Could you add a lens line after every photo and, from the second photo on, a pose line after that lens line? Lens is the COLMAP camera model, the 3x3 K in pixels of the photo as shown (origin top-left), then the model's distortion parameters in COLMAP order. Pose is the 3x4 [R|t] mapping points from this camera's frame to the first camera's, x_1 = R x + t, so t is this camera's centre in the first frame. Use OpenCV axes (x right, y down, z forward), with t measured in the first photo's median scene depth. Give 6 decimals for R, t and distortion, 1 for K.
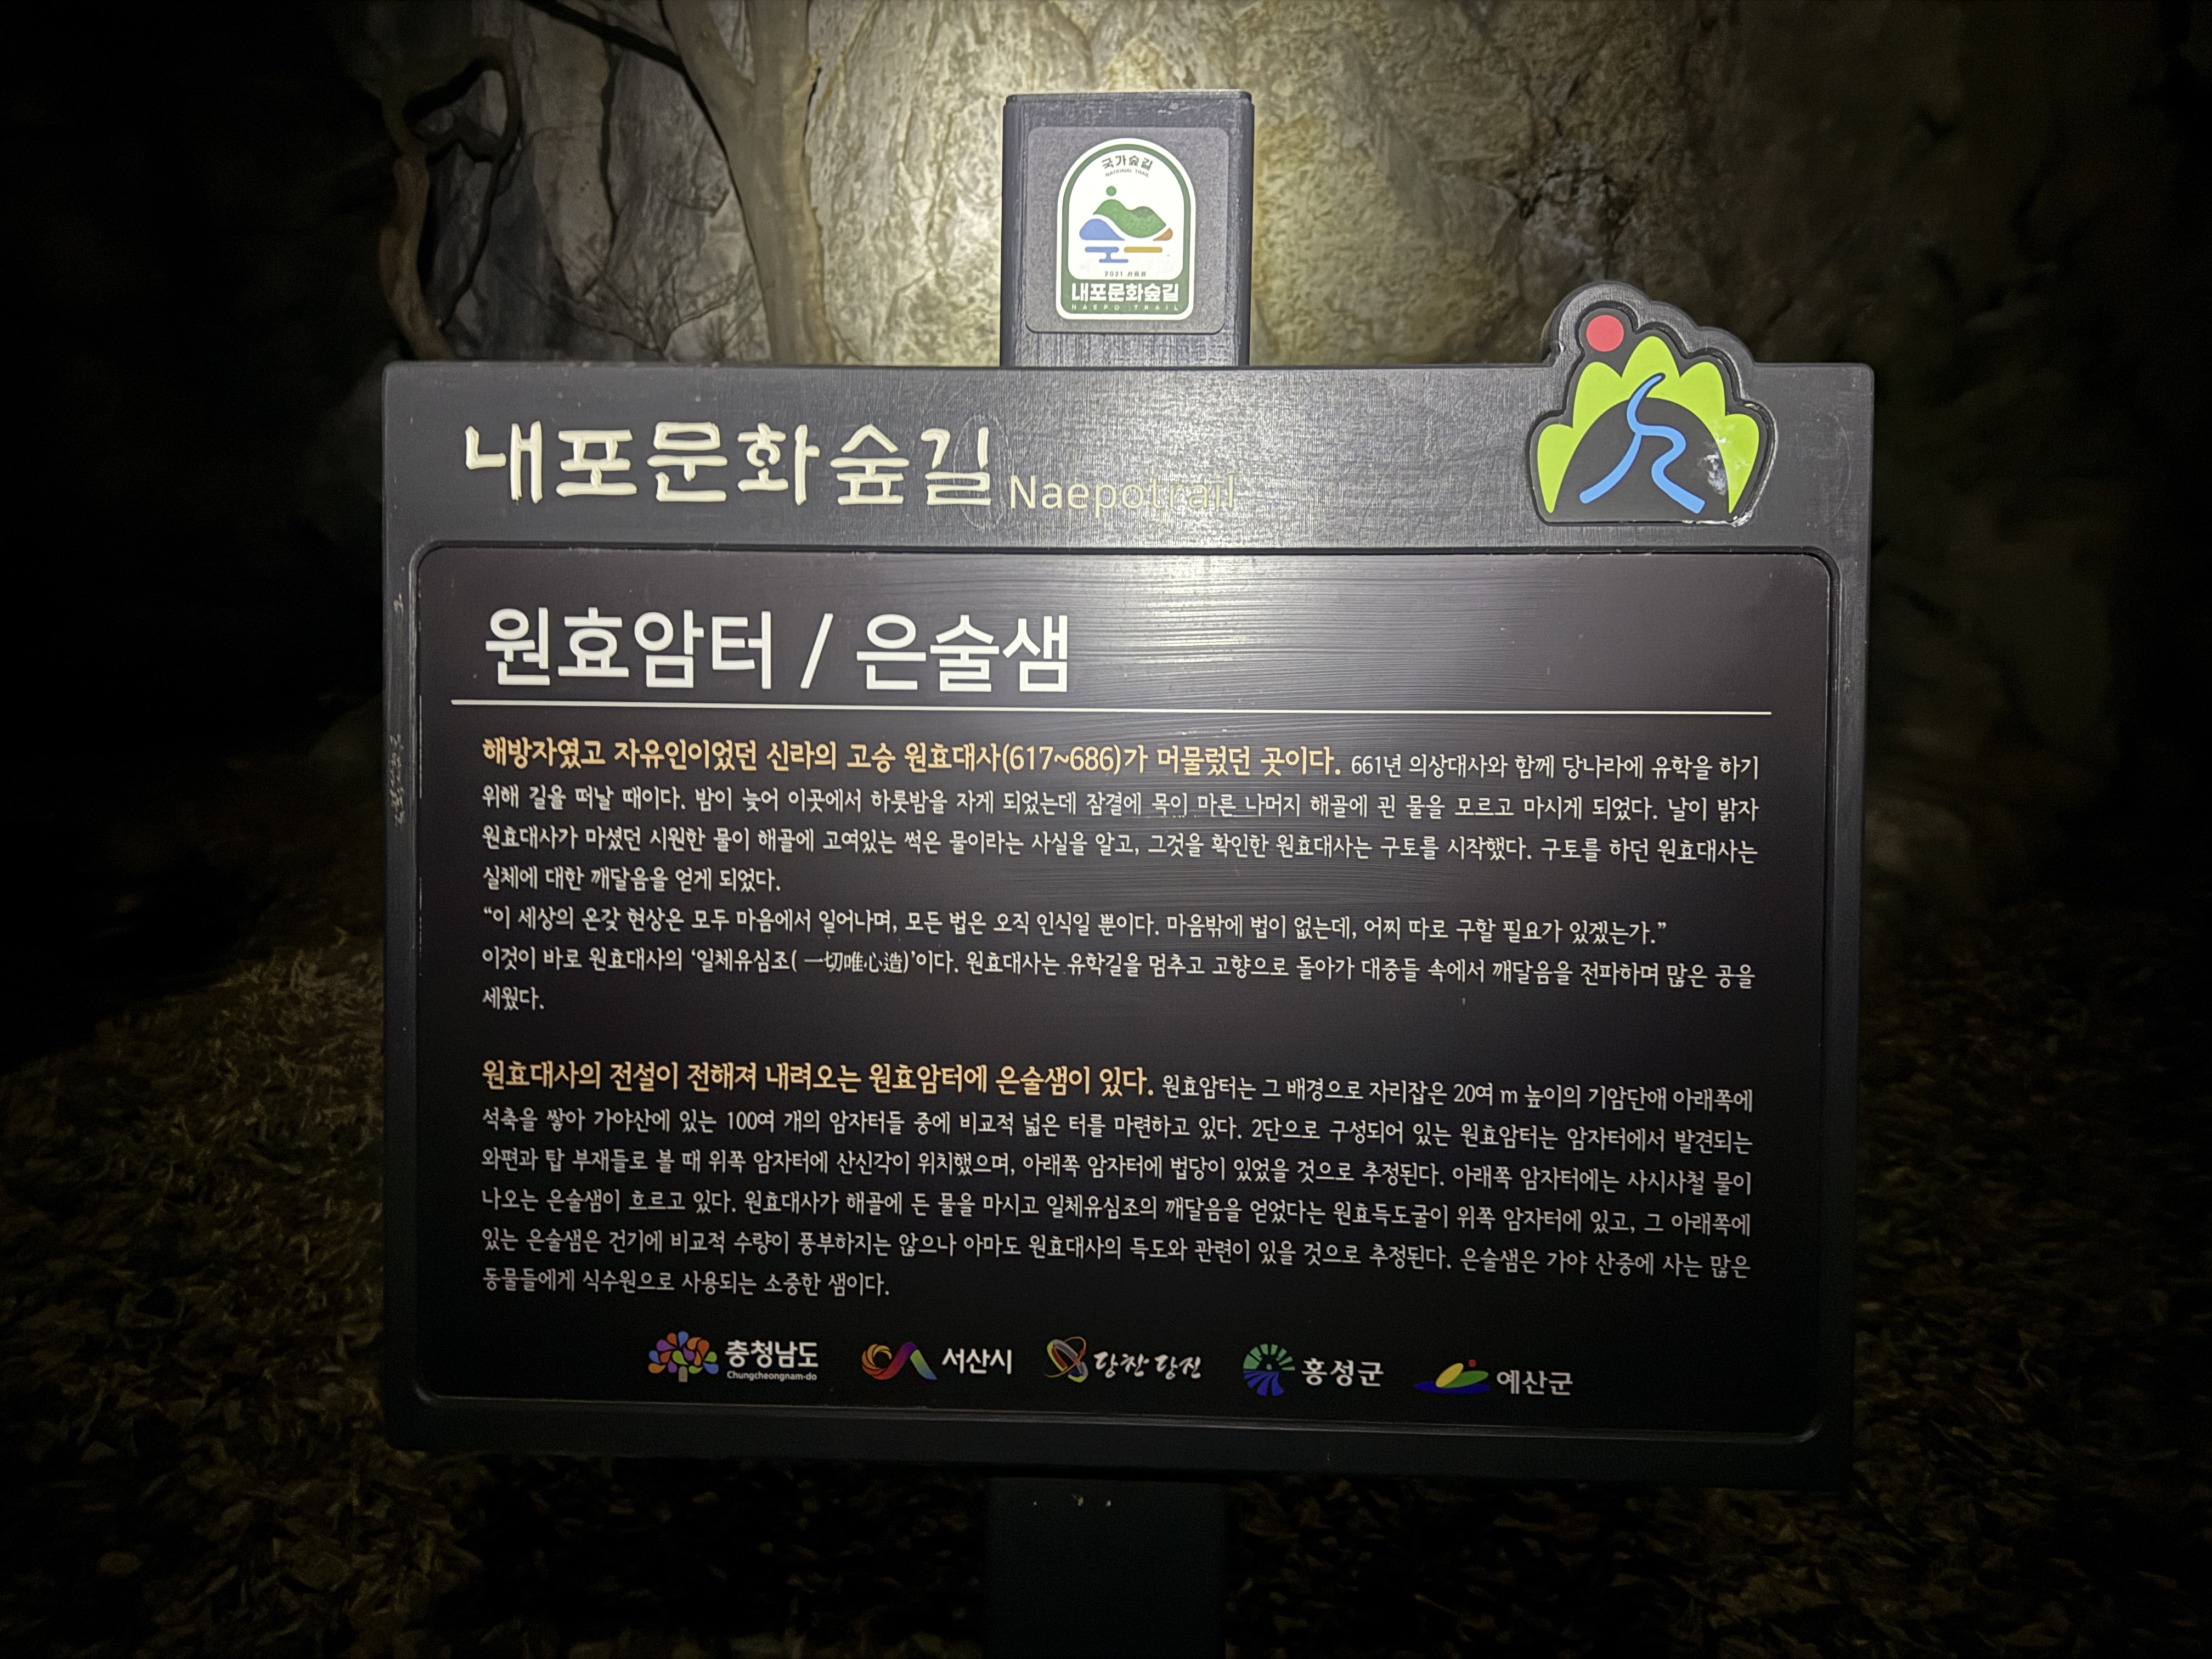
lens RADIAL K [[1341.9, 0, 1046.7], [0, 1341.9, 869.4], [0, 0, 1]] dist [0.157066, -0.211480]
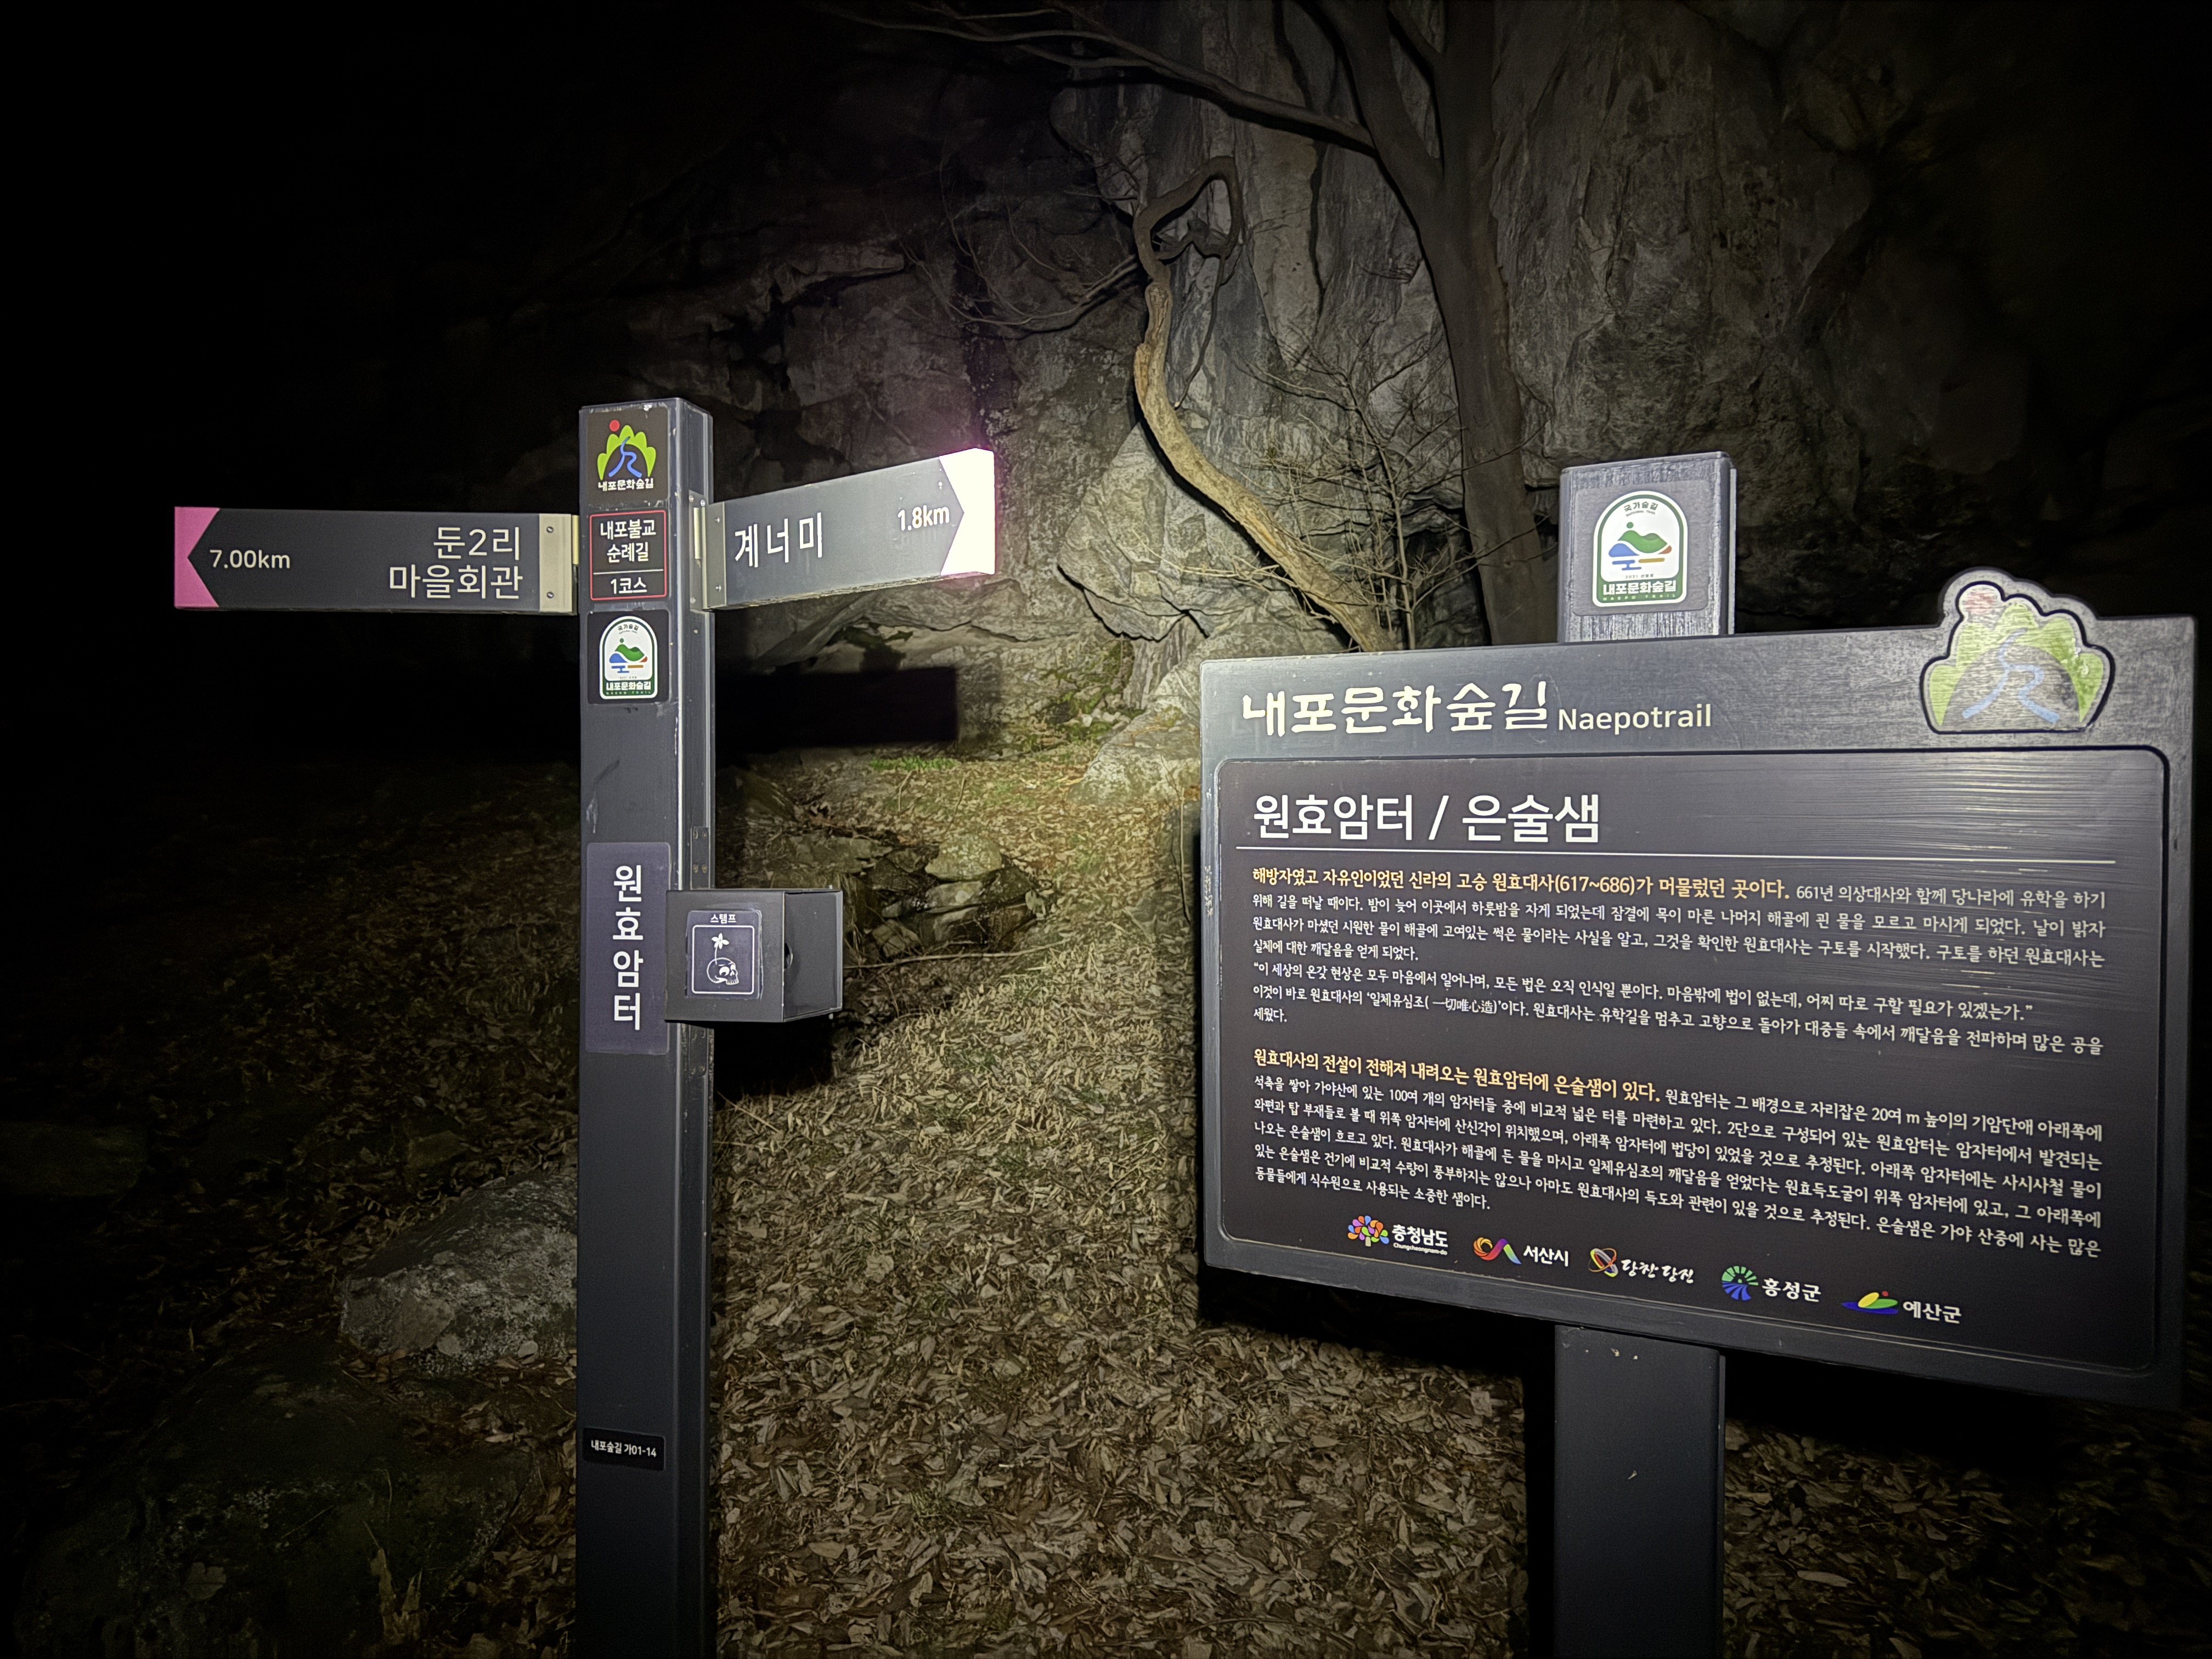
lens RADIAL K [[1417.7, 0, 1070.3], [0, 1417.7, 823.9], [0, 0, 1]] dist [0.085925, -0.137940]
pose [[0.887106, -0.011496, -0.461423, 0.237163], [0.005117, 0.999873, -0.015074, -0.128410], [0.461537, 0.011011, 0.887052, -0.768819]]
